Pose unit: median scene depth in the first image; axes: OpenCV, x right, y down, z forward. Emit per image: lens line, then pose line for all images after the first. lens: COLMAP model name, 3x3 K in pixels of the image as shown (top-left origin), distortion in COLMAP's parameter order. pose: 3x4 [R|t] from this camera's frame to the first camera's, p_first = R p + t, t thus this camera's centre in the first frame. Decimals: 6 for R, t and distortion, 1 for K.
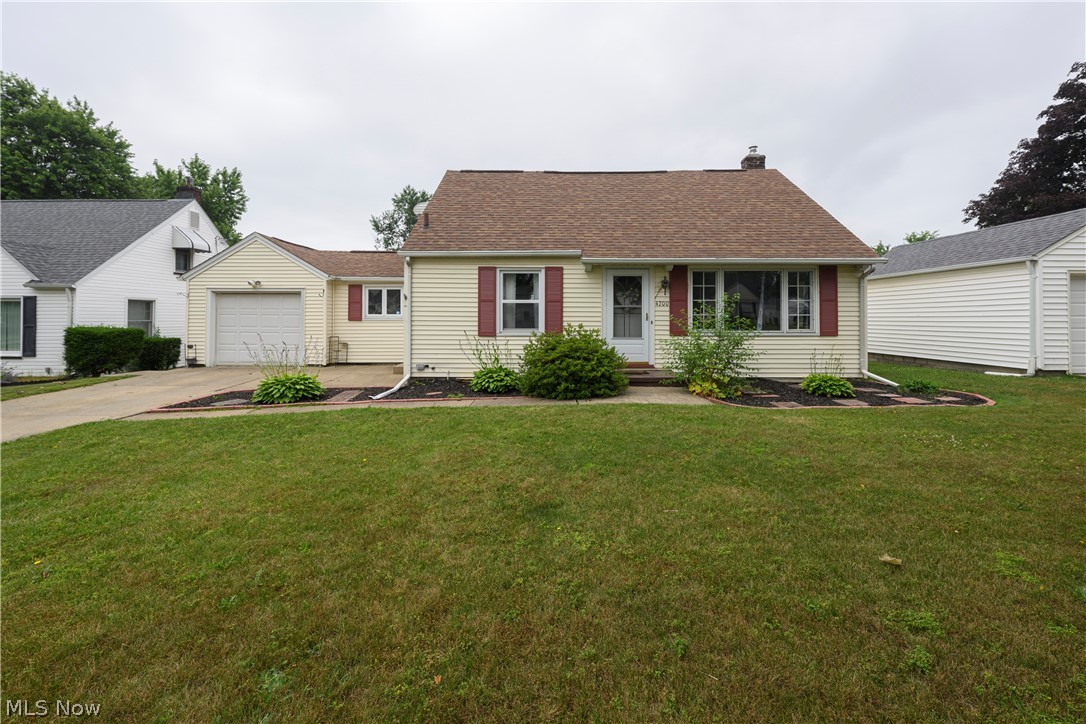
lens RADIAL K [[438.7, 0, 525.4], [0, 438.7, 317.5], [0, 0, 1]] dist [-0.002603, 0.001308]
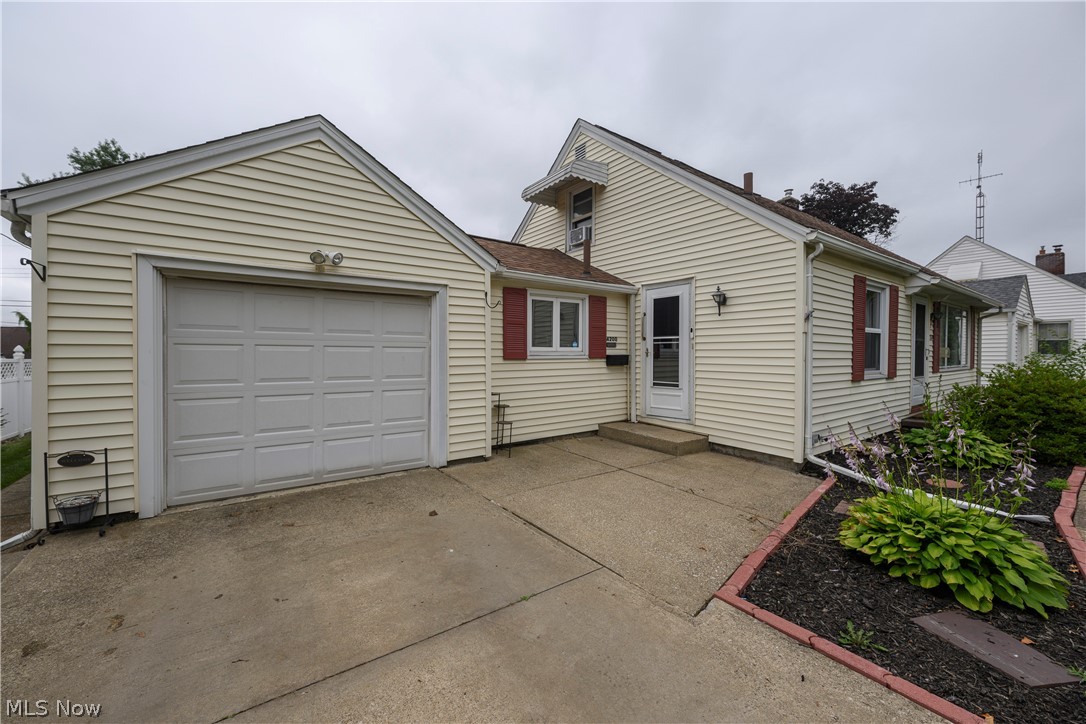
lens RADIAL K [[438.7, 0, 537.8], [0, 438.7, 364.1], [0, 0, 1]] dist [-0.002603, 0.001308]
pose [[0.797219, -0.016450, 0.603466, -0.699089], [0.001832, 0.999690, 0.024831, -0.000456], [-0.603687, -0.018690, 0.797002, 0.605631]]
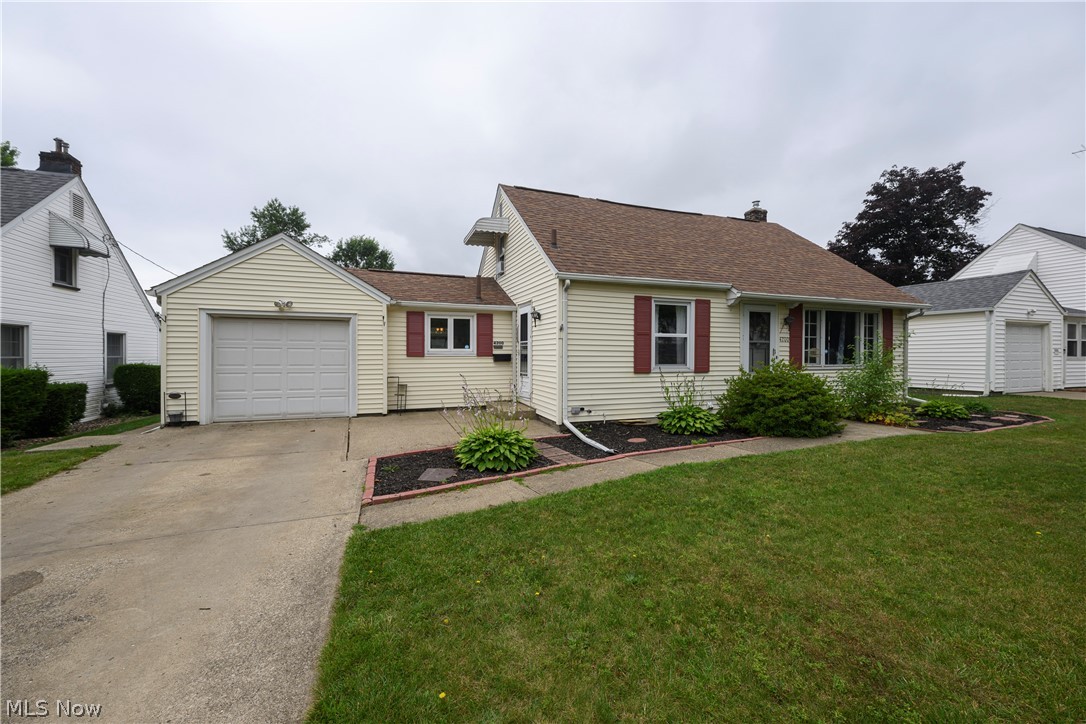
lens RADIAL K [[438.7, 0, 526.5], [0, 438.7, 359.9], [0, 0, 1]] dist [-0.002603, 0.001308]
pose [[0.933720, -0.003443, 0.357987, -0.504904], [0.000615, 0.999968, 0.008013, 0.006757], [-0.358003, -0.007262, 0.933692, 0.190237]]
